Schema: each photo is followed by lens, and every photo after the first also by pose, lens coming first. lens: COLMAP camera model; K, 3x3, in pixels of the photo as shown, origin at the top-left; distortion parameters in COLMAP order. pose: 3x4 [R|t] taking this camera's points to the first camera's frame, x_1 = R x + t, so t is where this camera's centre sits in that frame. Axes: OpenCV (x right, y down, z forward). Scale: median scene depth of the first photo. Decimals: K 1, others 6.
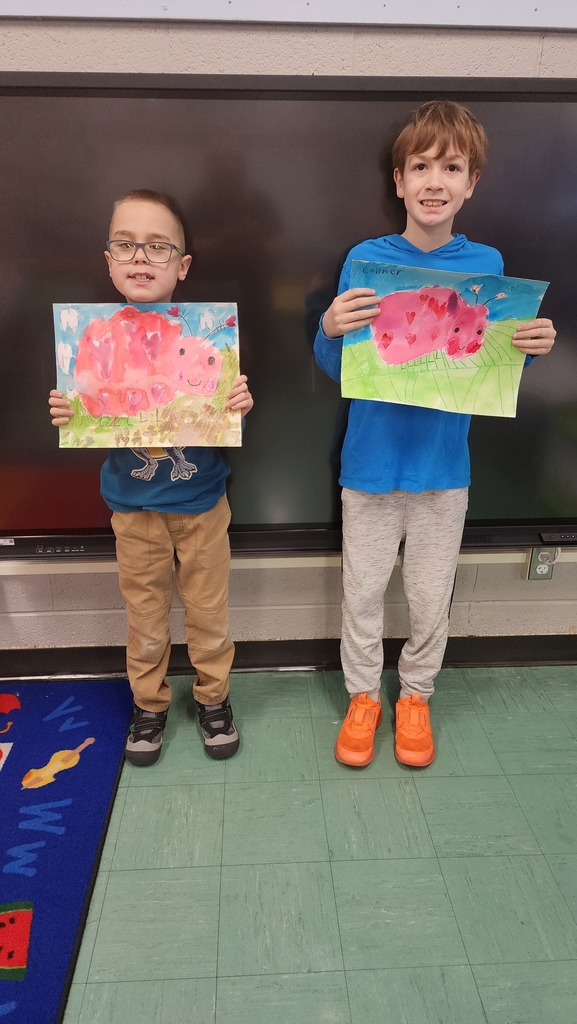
lens RADIAL K [[722.5, 0, 286.9], [0, 722.5, 499.9], [0, 0, 1]] dist [0.065450, -0.060843]
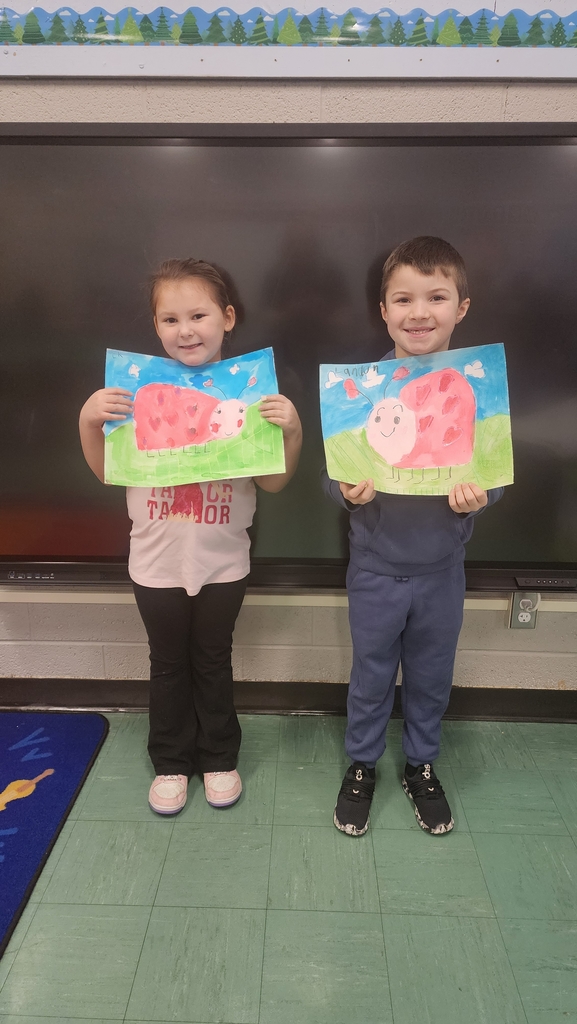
lens RADIAL K [[722.5, 0, 286.9], [0, 722.5, 499.9], [0, 0, 1]] dist [0.065450, -0.060843]
pose [[0.996461, 0.026505, -0.079771, 0.129152], [-0.033247, 0.995875, -0.084420, 0.037955], [0.077204, 0.086773, 0.993232, 0.007372]]
